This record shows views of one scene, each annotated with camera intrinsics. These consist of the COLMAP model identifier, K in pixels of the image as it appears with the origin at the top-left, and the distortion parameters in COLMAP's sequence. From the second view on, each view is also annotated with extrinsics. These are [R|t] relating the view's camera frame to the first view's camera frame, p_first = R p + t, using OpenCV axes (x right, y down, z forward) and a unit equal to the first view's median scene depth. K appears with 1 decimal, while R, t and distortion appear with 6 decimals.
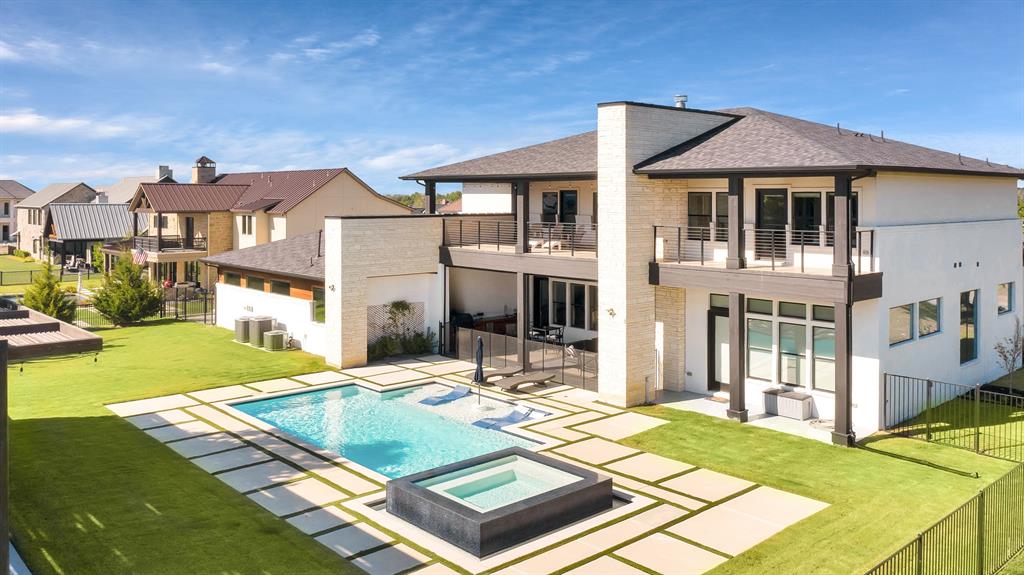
lens RADIAL K [[817.2, 0, 511.2], [0, 817.2, 308.8], [0, 0, 1]] dist [0.001339, 0.000096]
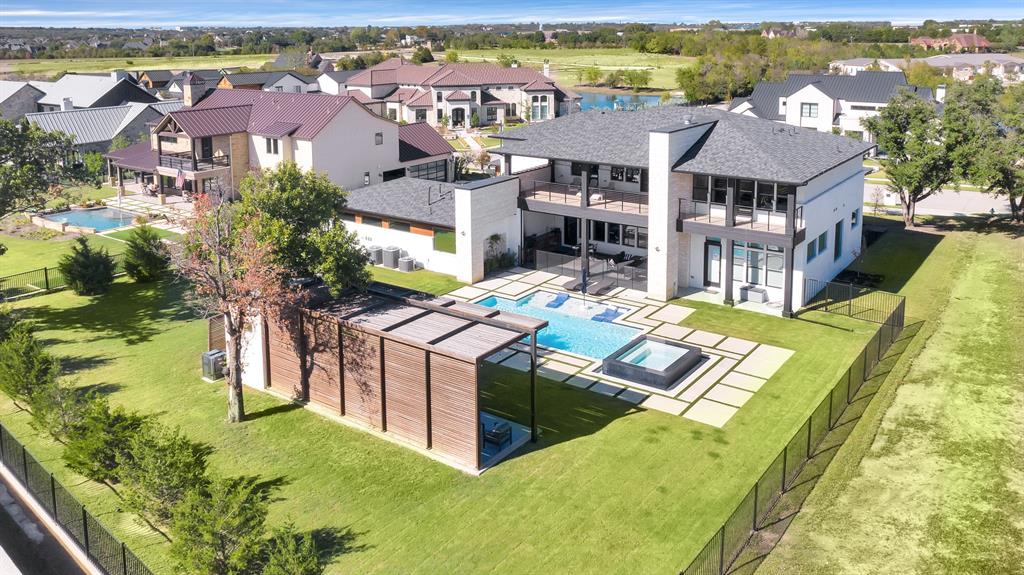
lens RADIAL K [[798.9, 0, 512.0], [0, 798.9, 287.5], [0, 0, 1]] dist [-0.002585, -0.000208]
pose [[0.979025, -0.077580, 0.188391, -0.525134], [0.041804, 0.981483, 0.186934, -0.254347], [-0.199404, -0.175137, 0.964139, -0.626487]]
